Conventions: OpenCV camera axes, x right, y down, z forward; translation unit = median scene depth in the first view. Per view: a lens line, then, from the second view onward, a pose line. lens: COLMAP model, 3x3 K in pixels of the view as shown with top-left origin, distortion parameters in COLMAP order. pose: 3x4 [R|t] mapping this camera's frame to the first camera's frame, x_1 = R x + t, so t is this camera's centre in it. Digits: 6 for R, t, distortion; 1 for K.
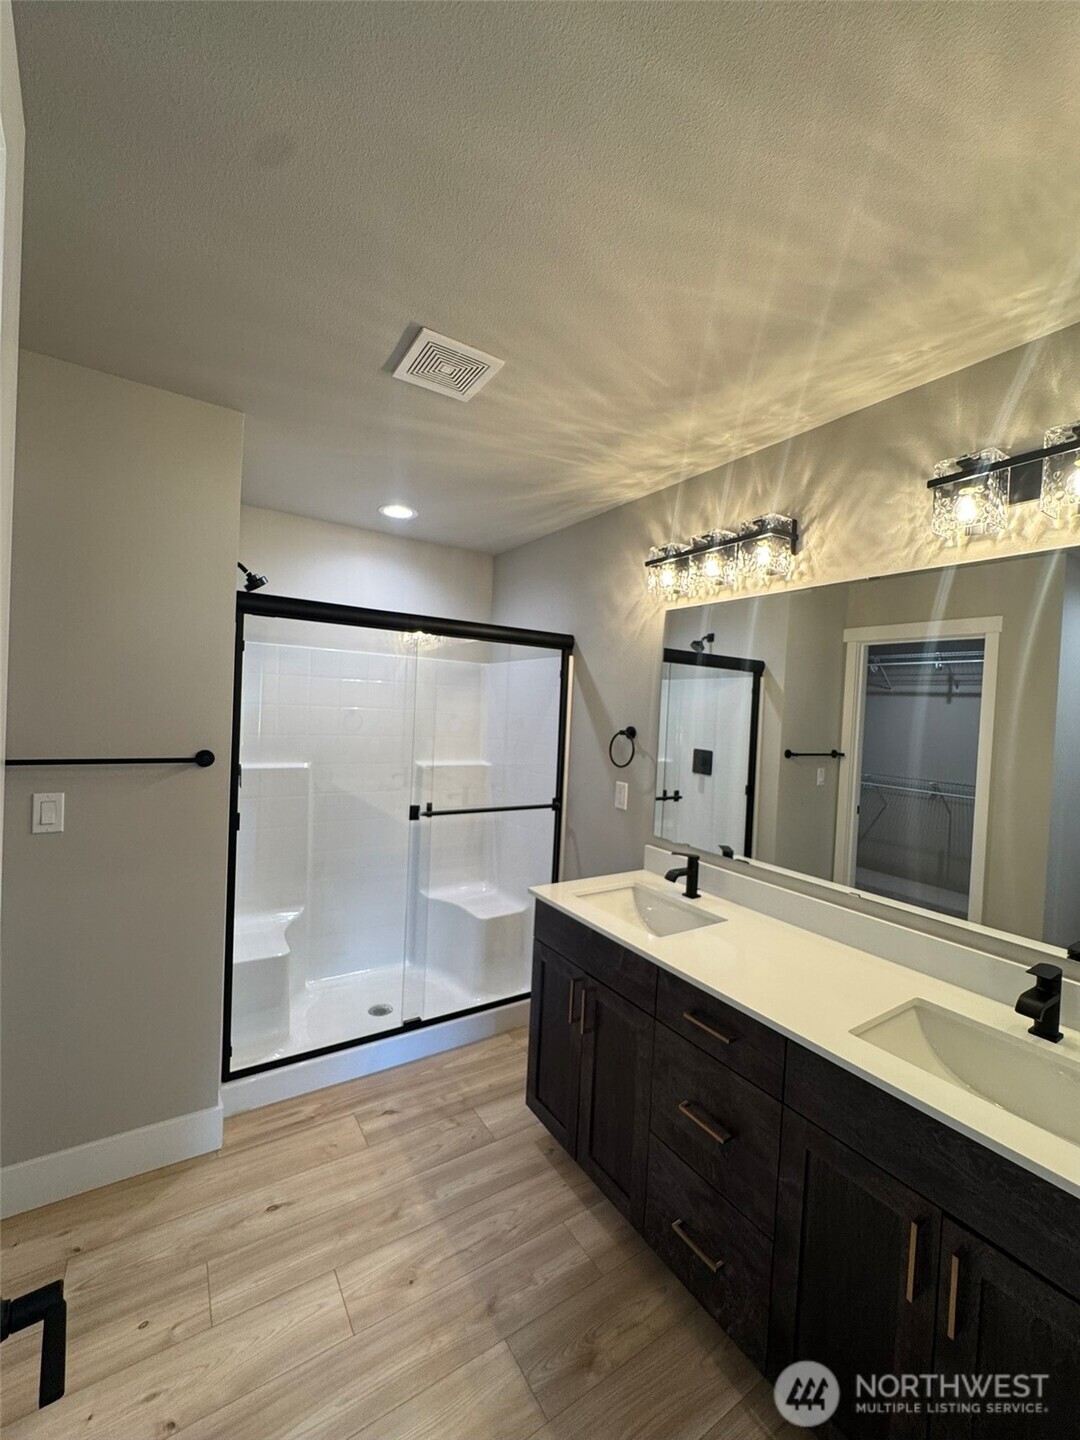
lens RADIAL K [[577.0, 0, 540.0], [0, 577.0, 720.0], [0, 0, 1]] dist [-0.003368, 0.000144]
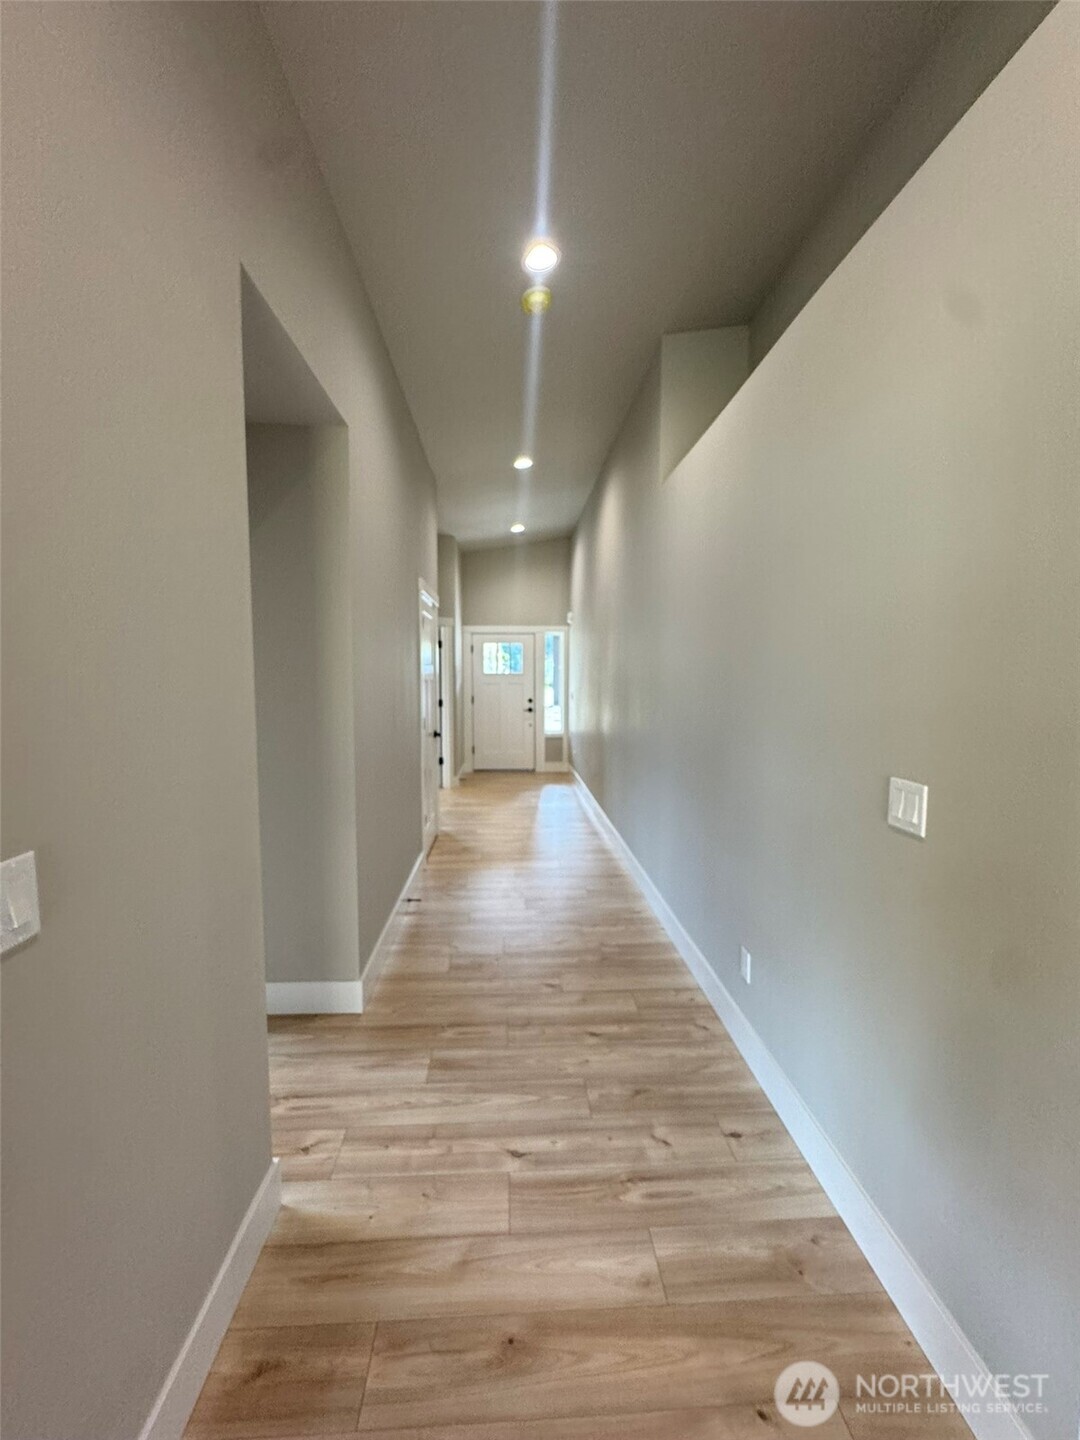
lens RADIAL K [[581.0, 0, 540.0], [0, 581.0, 720.0], [0, 0, 1]] dist [-0.003039, 0.000384]
pose [[-0.865443, -0.093451, 0.492215, -0.498622], [-0.029459, 0.990242, 0.136208, -0.030292], [-0.500141, 0.103380, -0.859751, 1.355205]]
